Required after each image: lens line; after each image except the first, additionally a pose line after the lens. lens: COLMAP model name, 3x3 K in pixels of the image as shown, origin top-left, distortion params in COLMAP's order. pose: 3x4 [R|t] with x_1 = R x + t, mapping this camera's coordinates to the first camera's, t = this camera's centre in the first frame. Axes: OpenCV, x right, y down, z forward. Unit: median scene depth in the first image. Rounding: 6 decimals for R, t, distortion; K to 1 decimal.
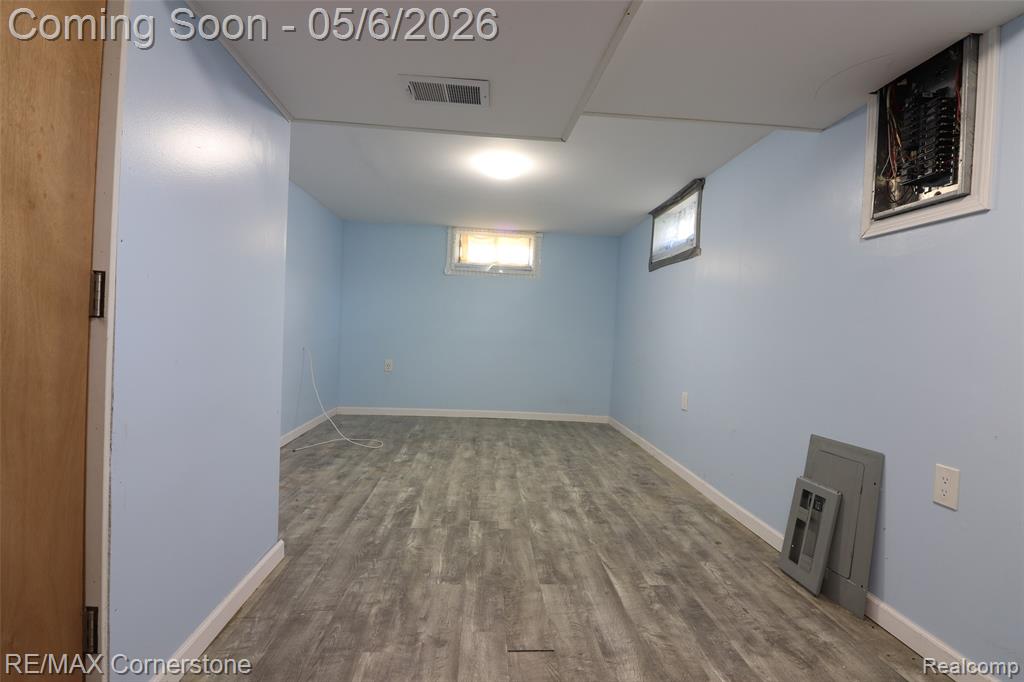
lens RADIAL K [[478.1, 0, 509.2], [0, 478.1, 341.6], [0, 0, 1]] dist [-0.011752, -0.006374]
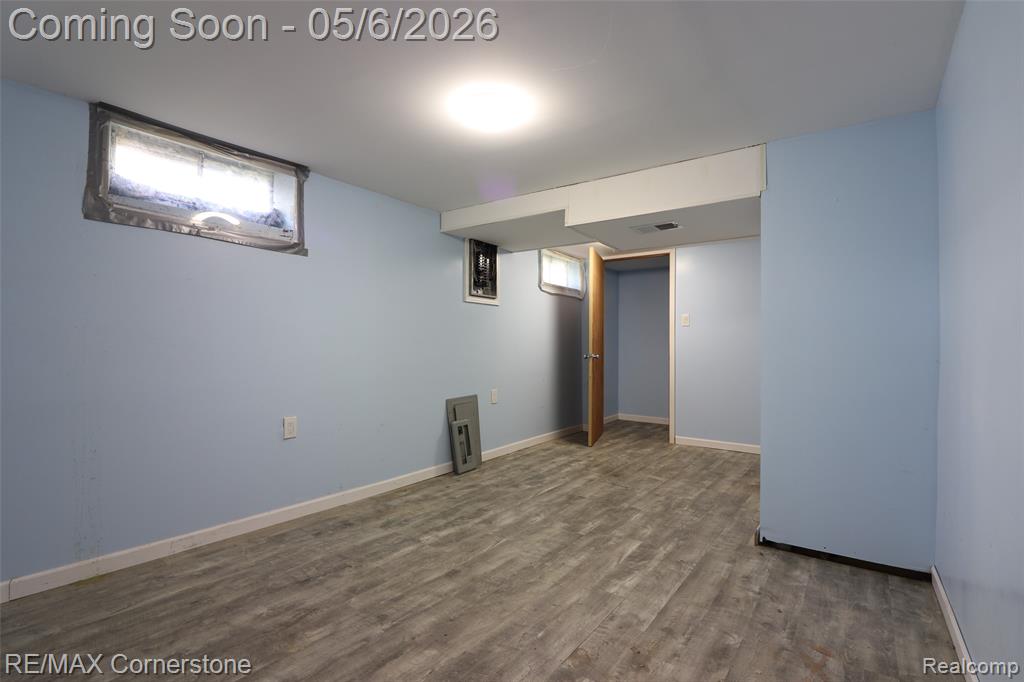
lens RADIAL K [[478.1, 0, 508.9], [0, 478.1, 344.9], [0, 0, 1]] dist [-0.011752, -0.006374]
pose [[-0.771943, -0.044418, 0.634138, -0.607402], [-0.022841, 0.998850, 0.042160, -0.085104], [-0.635281, 0.018060, -0.772070, 1.924251]]
